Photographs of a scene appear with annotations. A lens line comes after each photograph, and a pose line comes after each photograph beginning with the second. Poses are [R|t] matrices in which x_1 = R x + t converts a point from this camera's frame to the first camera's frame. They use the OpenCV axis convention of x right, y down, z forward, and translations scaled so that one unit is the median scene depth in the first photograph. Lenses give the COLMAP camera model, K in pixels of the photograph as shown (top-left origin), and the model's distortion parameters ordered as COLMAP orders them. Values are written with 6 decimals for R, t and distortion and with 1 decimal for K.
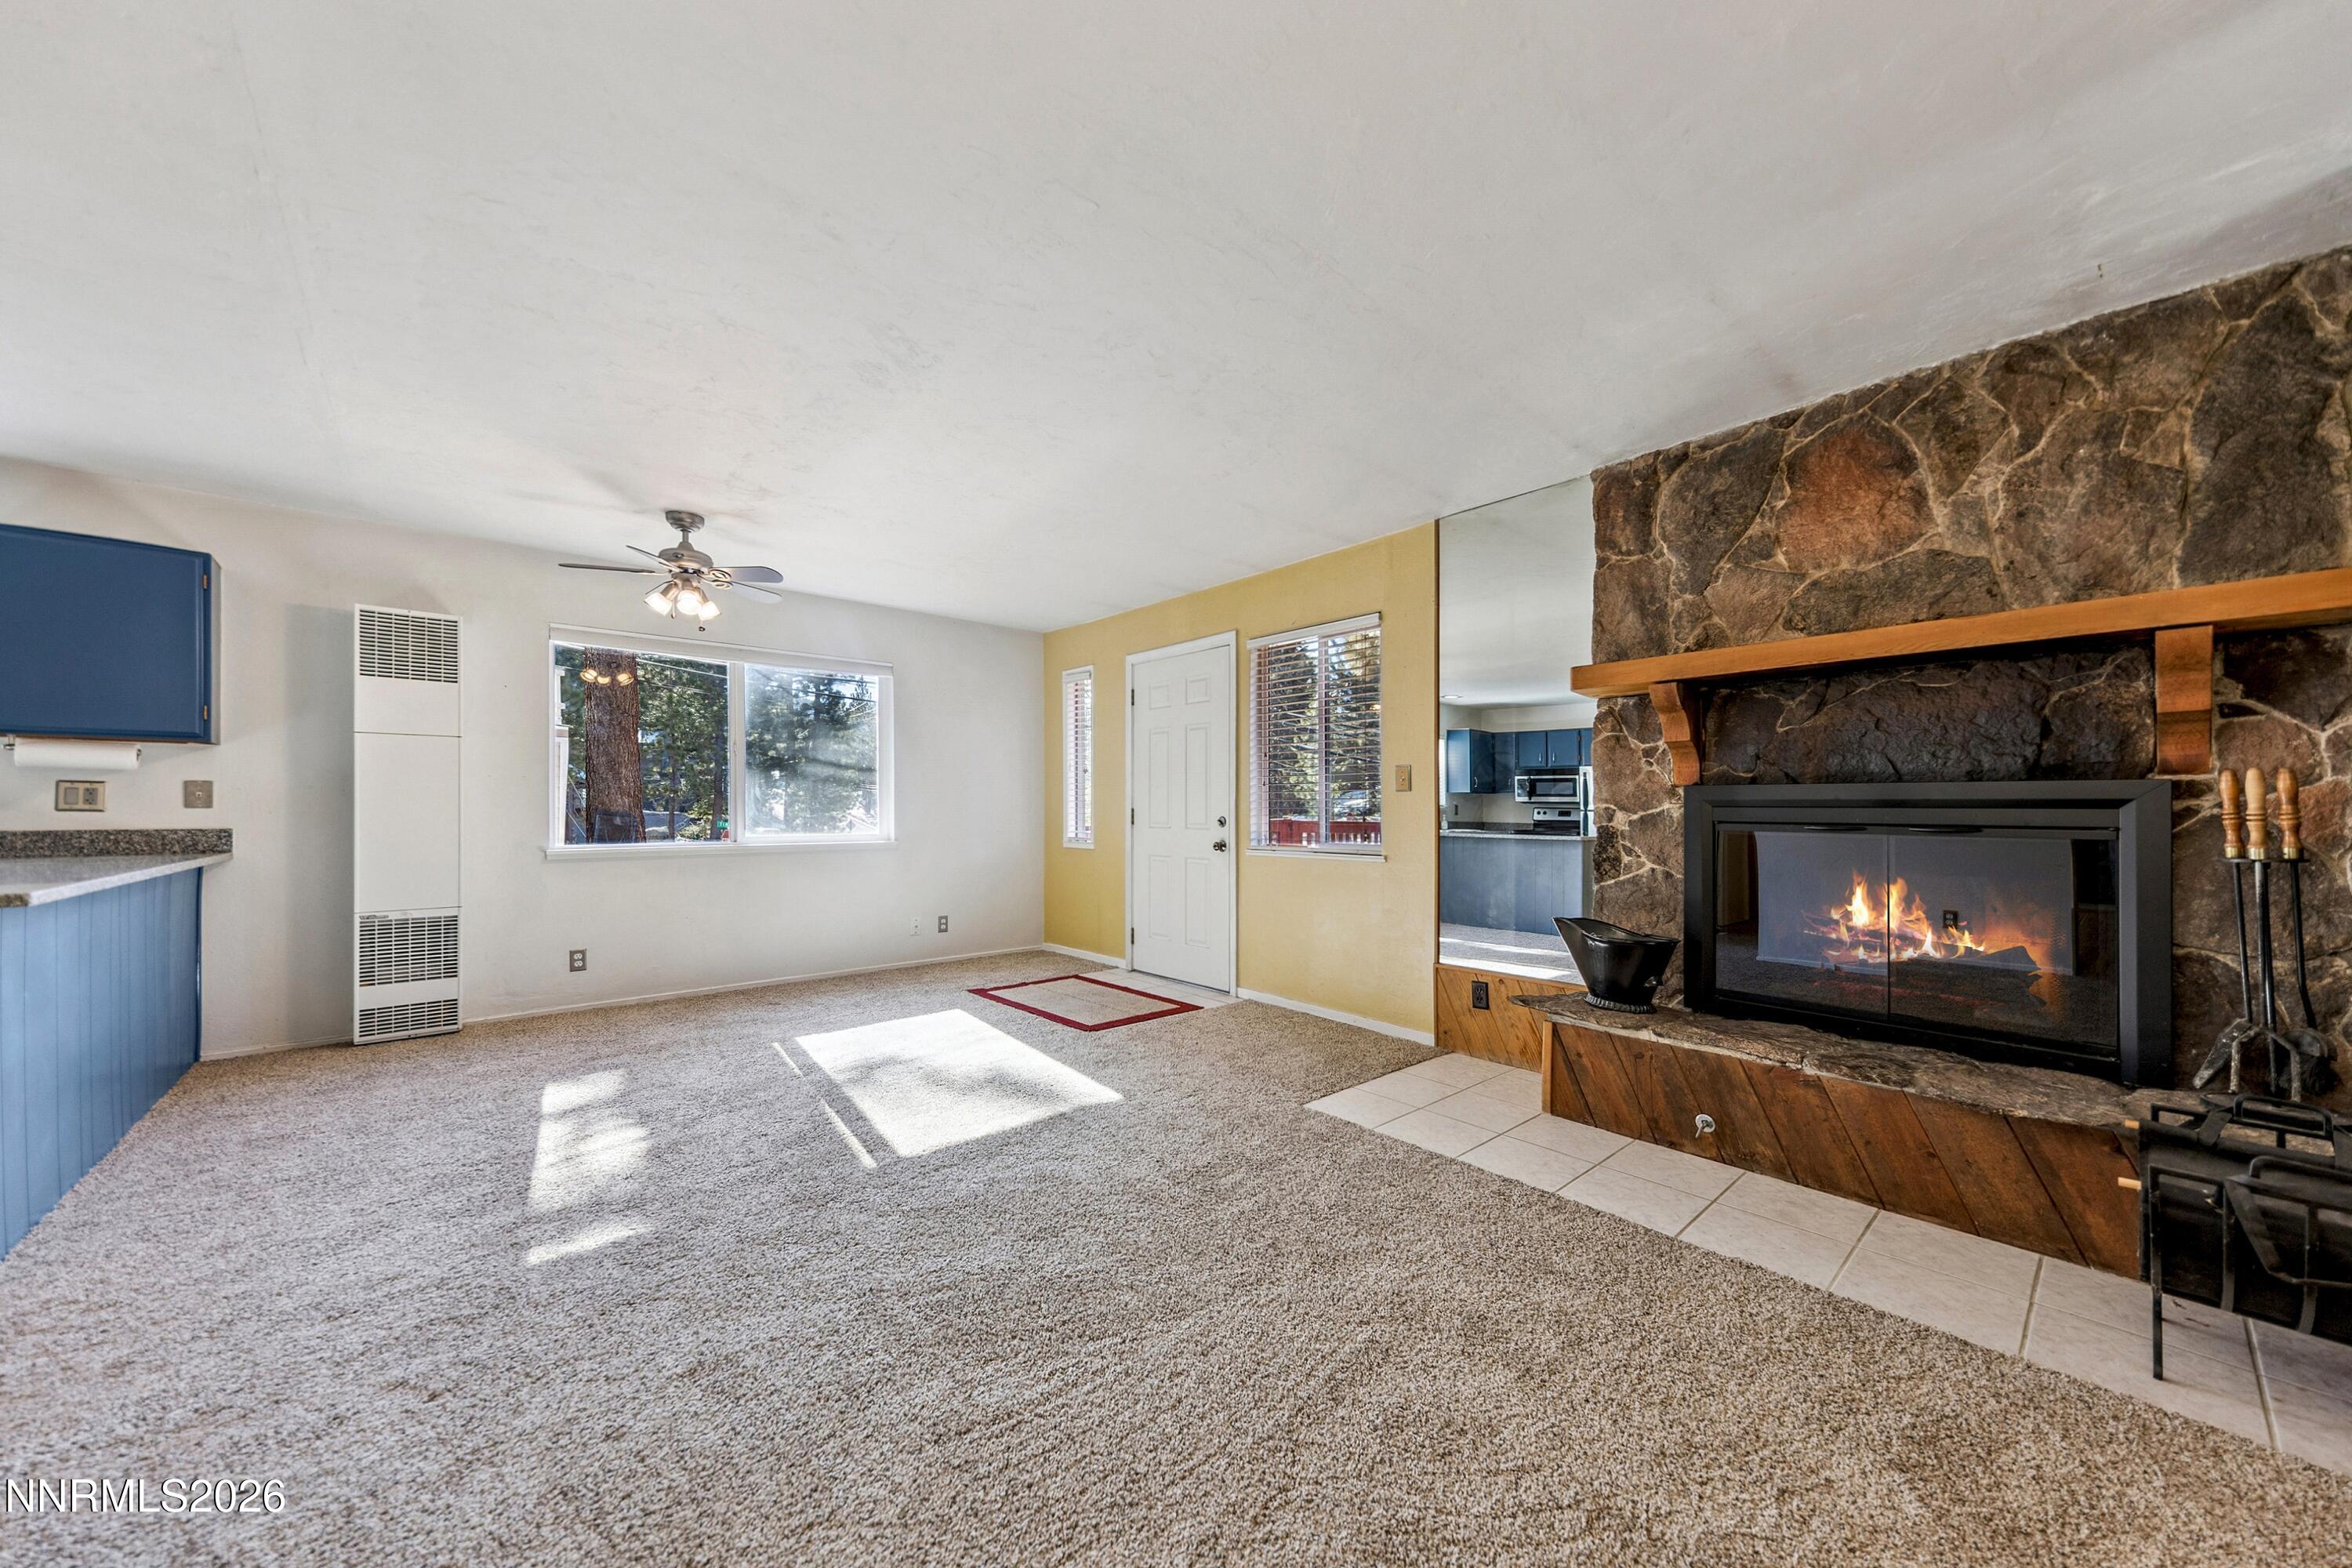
lens RADIAL K [[830.8, 0, 1184.5], [0, 830.8, 796.1], [0, 0, 1]] dist [0.000622, -0.000057]
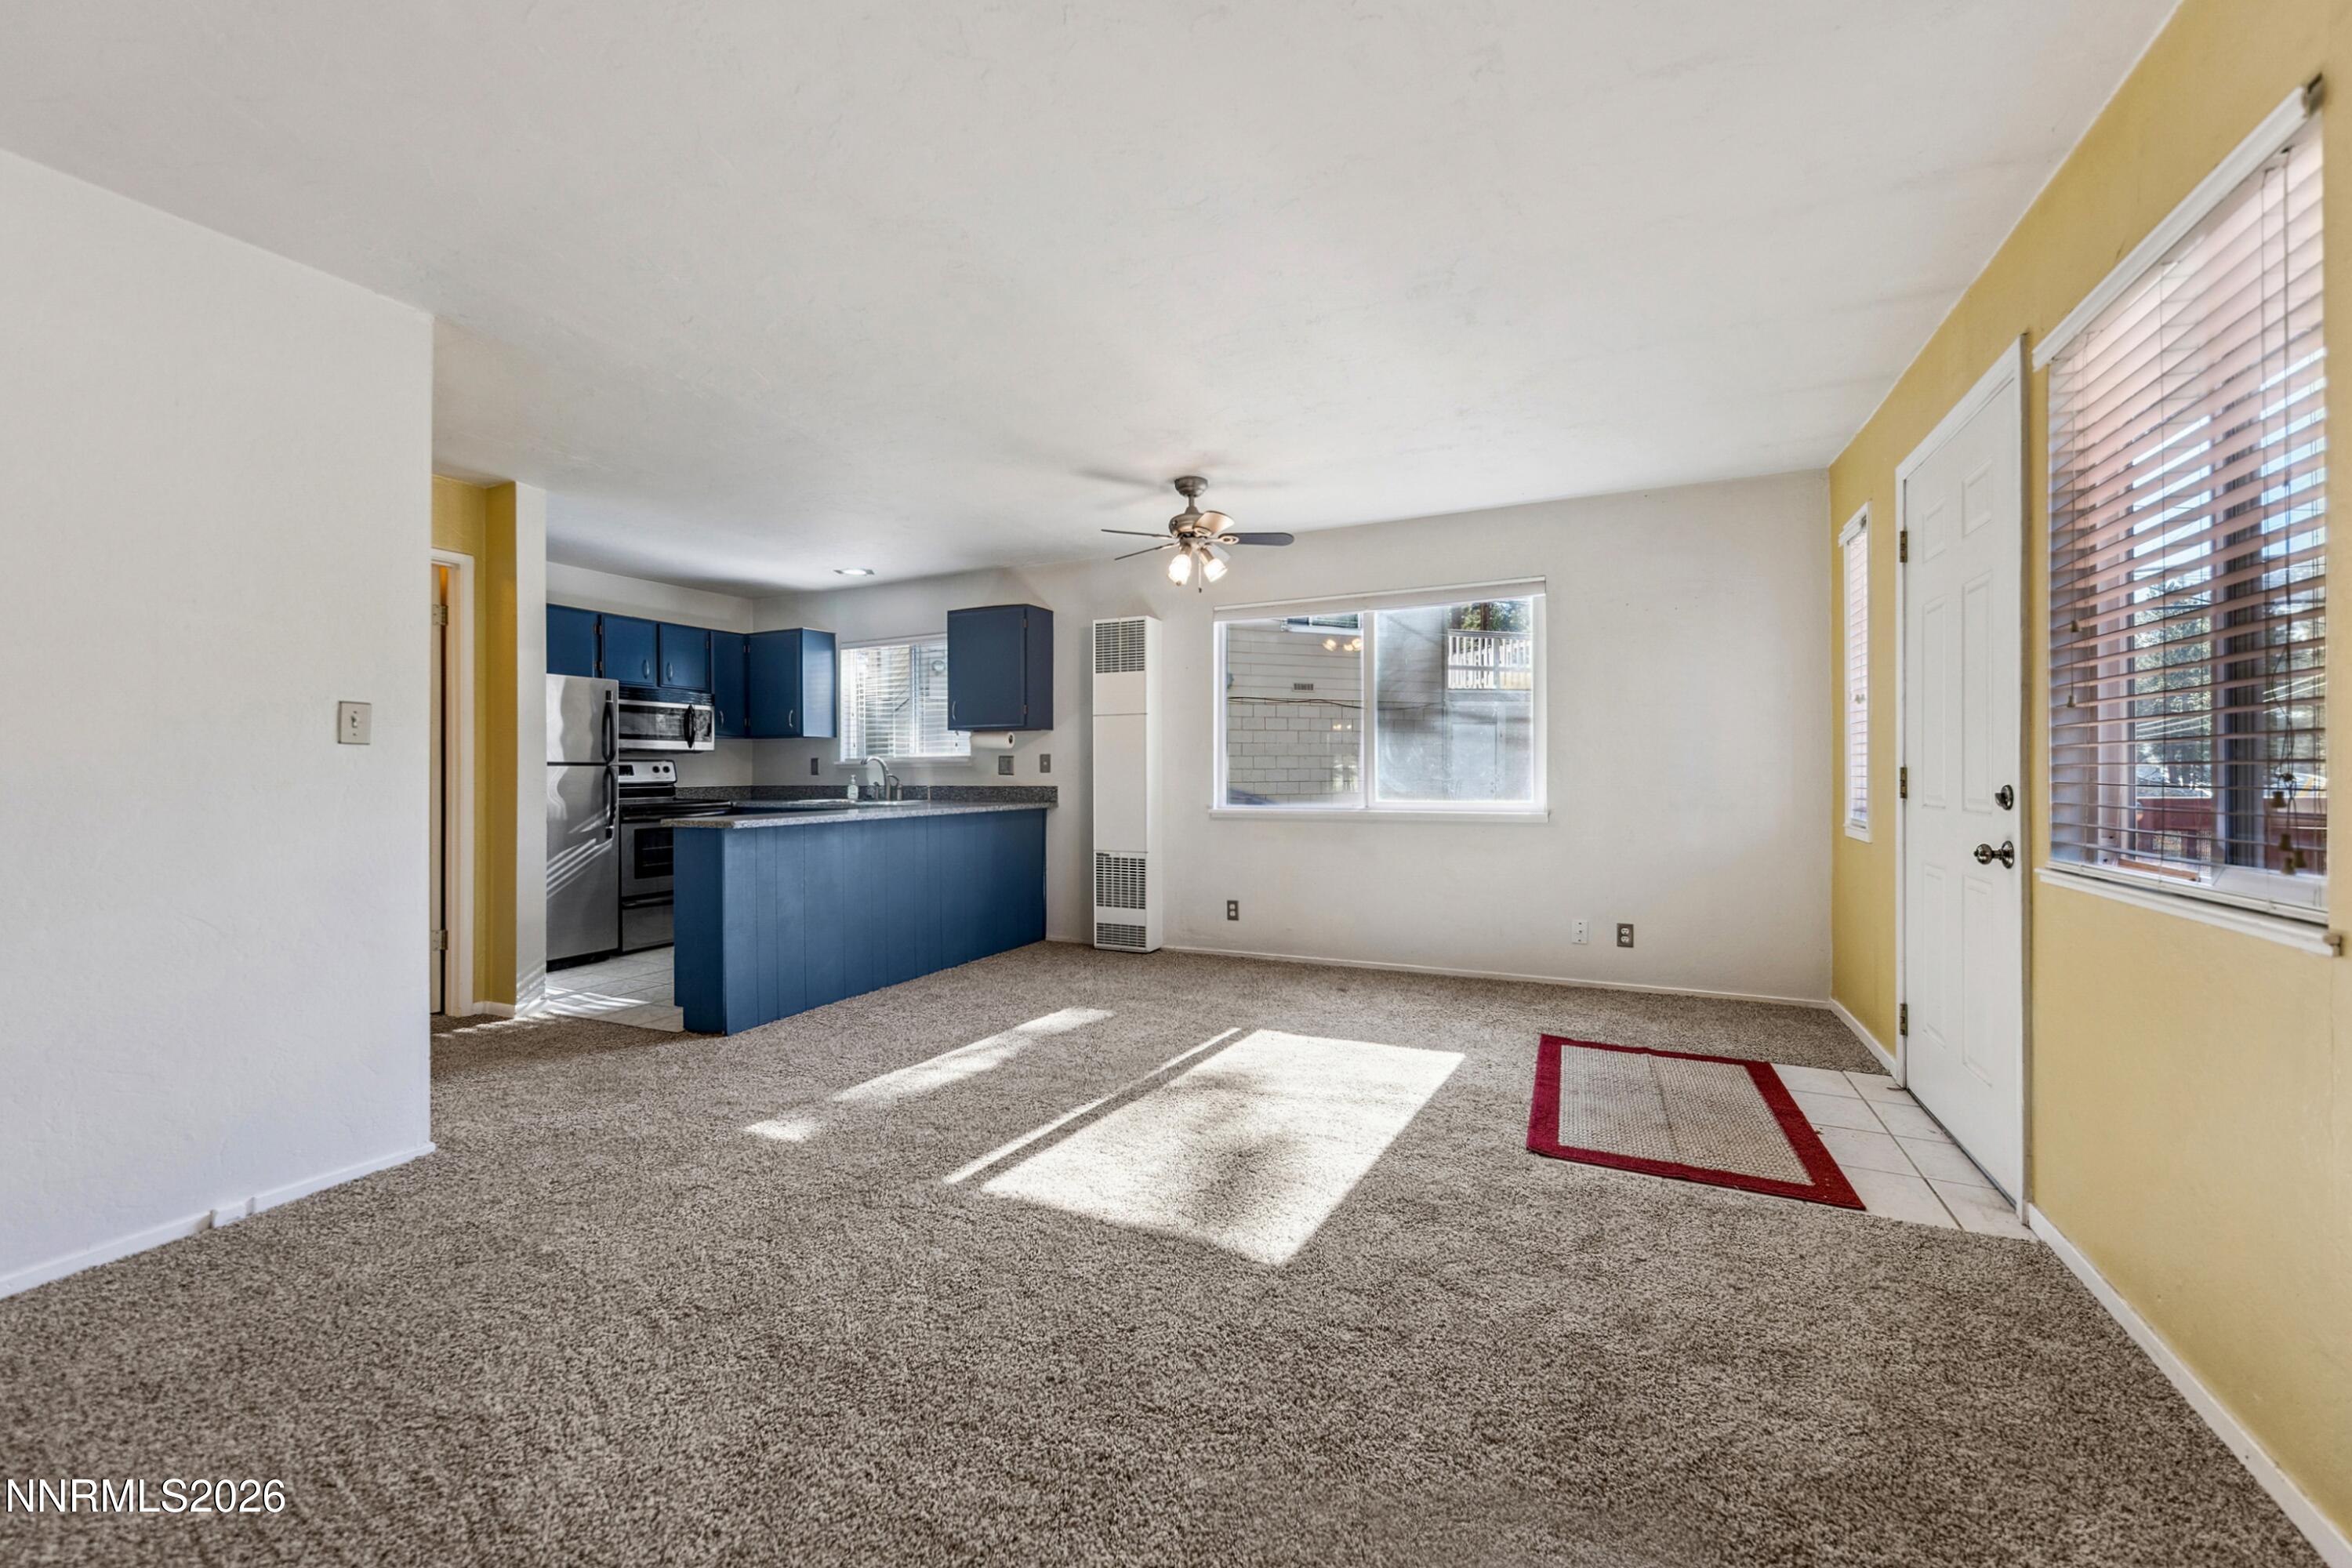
lens RADIAL K [[892.2, 0, 1181.8], [0, 892.2, 766.3], [0, 0, 1]] dist [0.001284, 0.000047]
pose [[0.393535, -0.008793, -0.919268, 0.389490], [0.019604, 0.999807, -0.001171, 0.009359], [0.919101, -0.017560, 0.393631, 0.567385]]
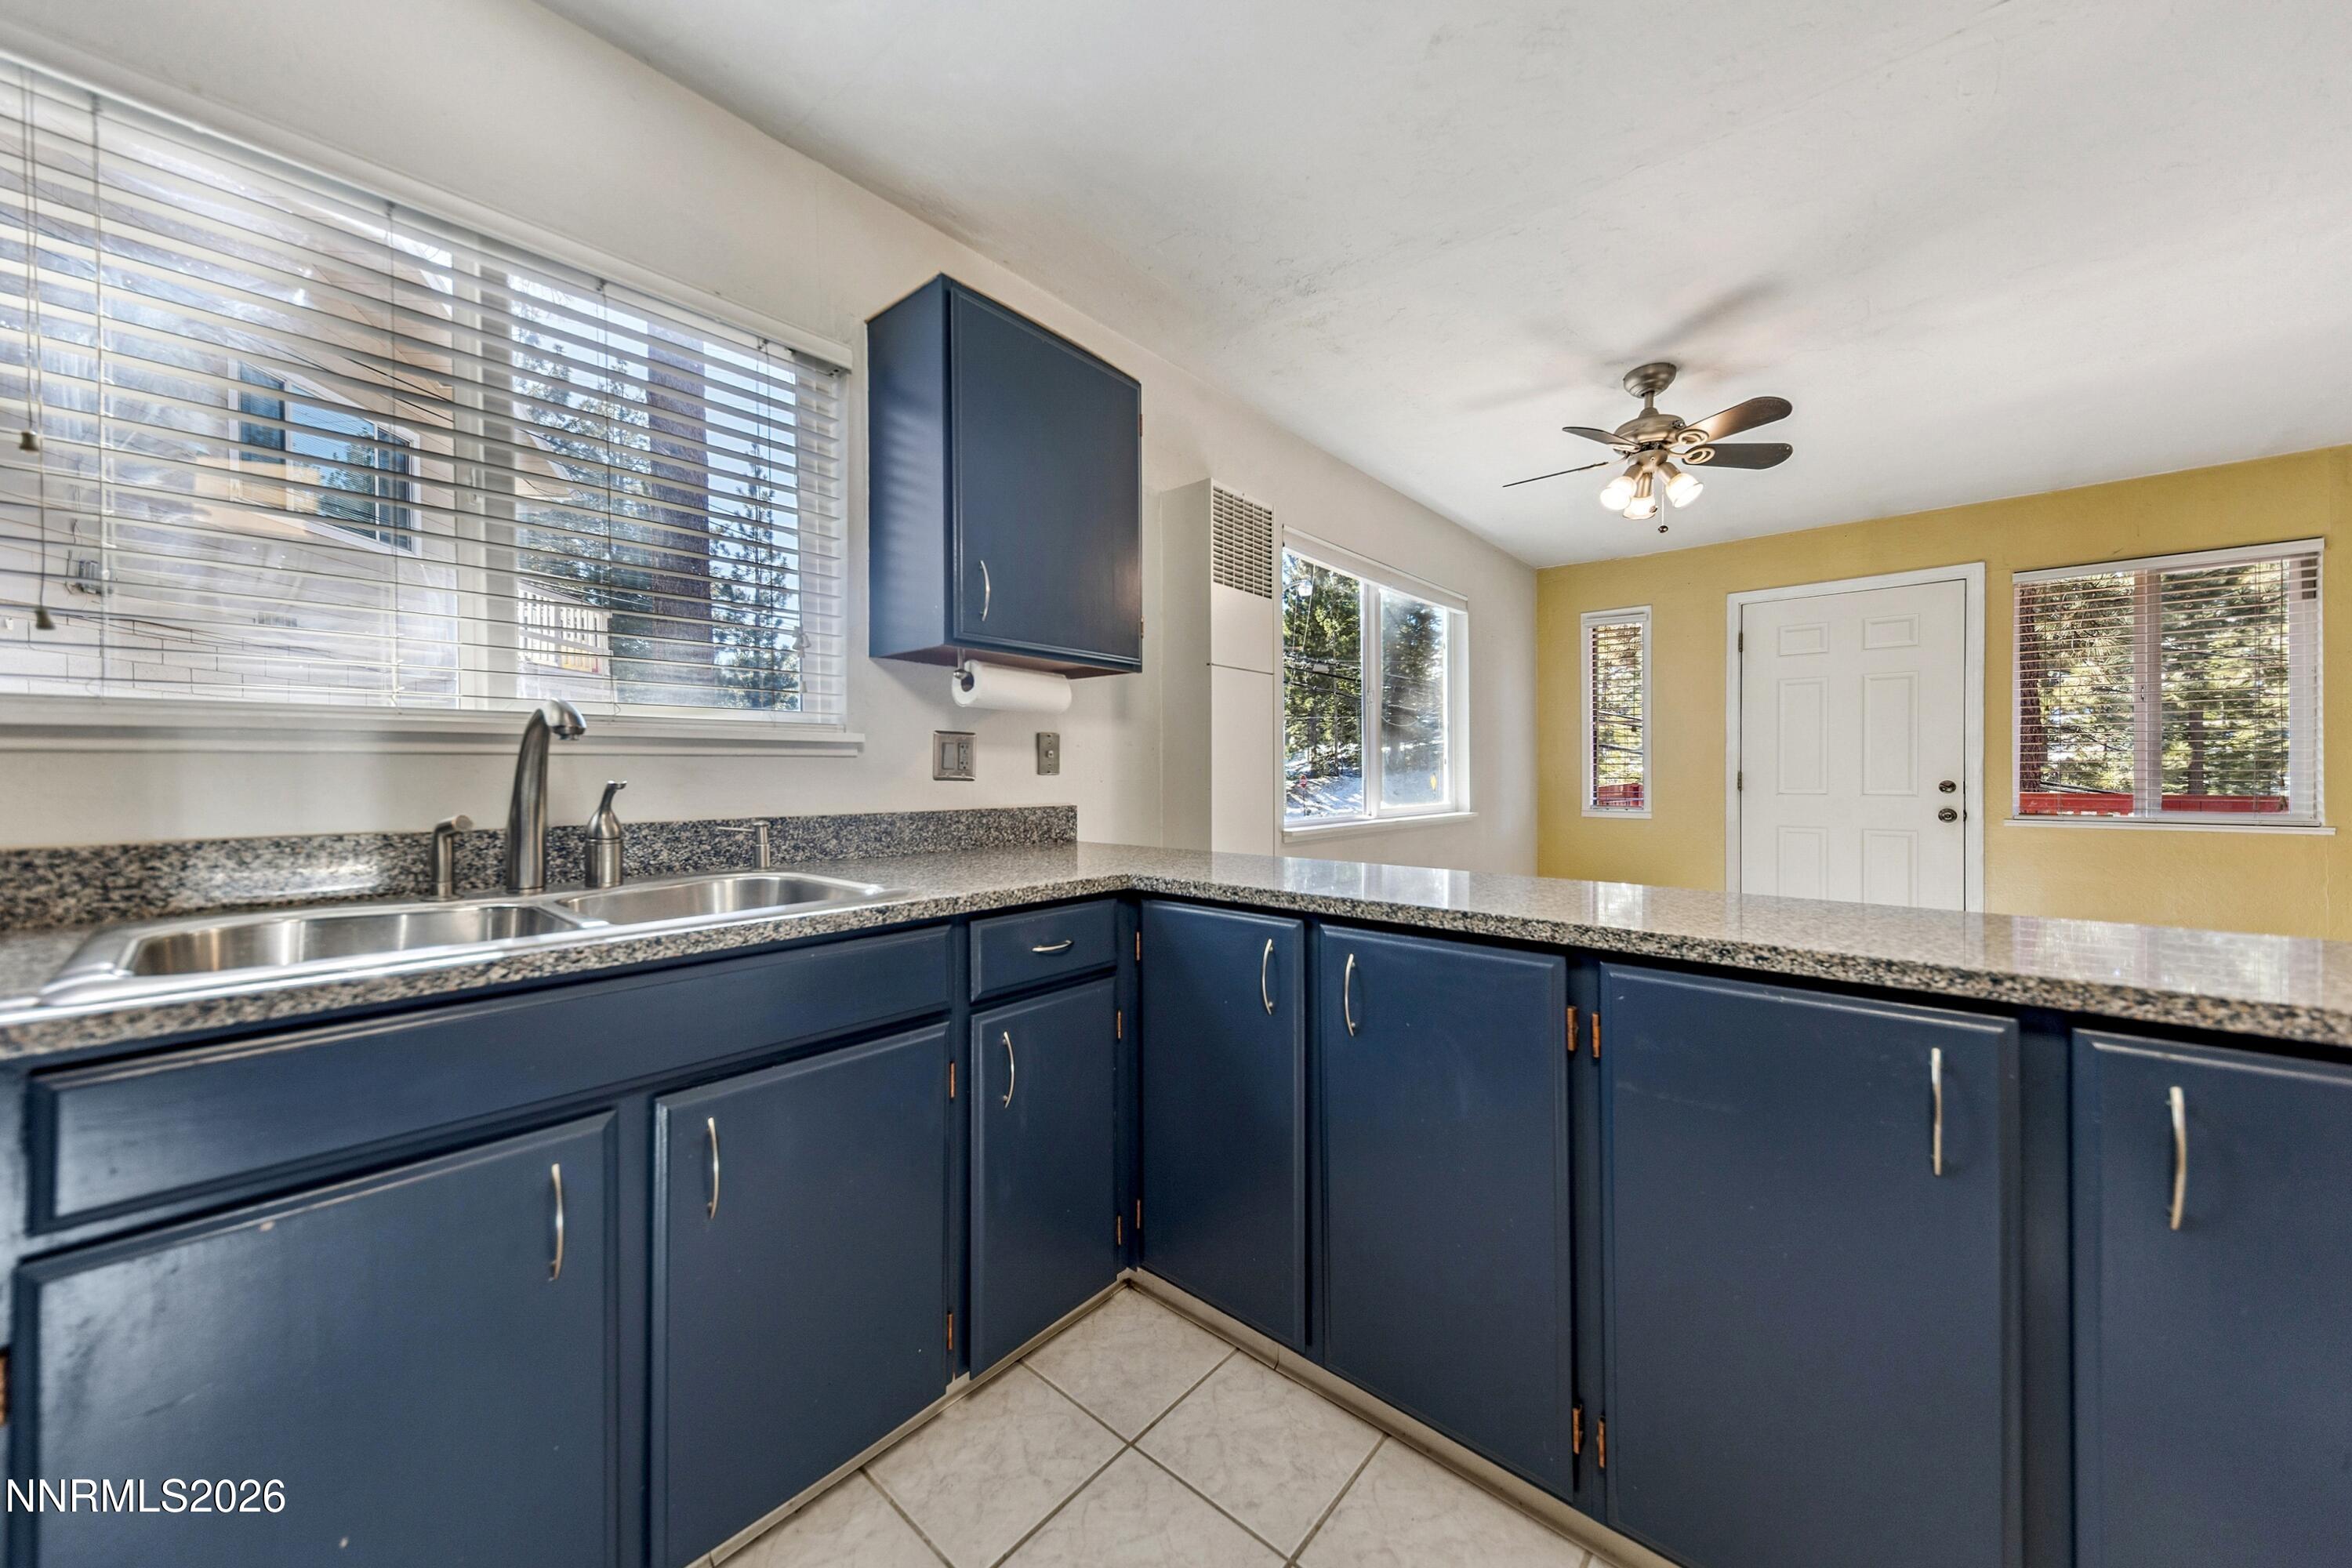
lens RADIAL K [[823.5, 0, 1163.3], [0, 823.5, 782.8], [0, 0, 1]] dist [0.002533, 0.000117]
pose [[0.992167, -0.005051, 0.124819, -1.133400], [0.001691, 0.999634, 0.027014, 0.003294], [-0.124910, -0.026592, 0.991812, 0.329114]]
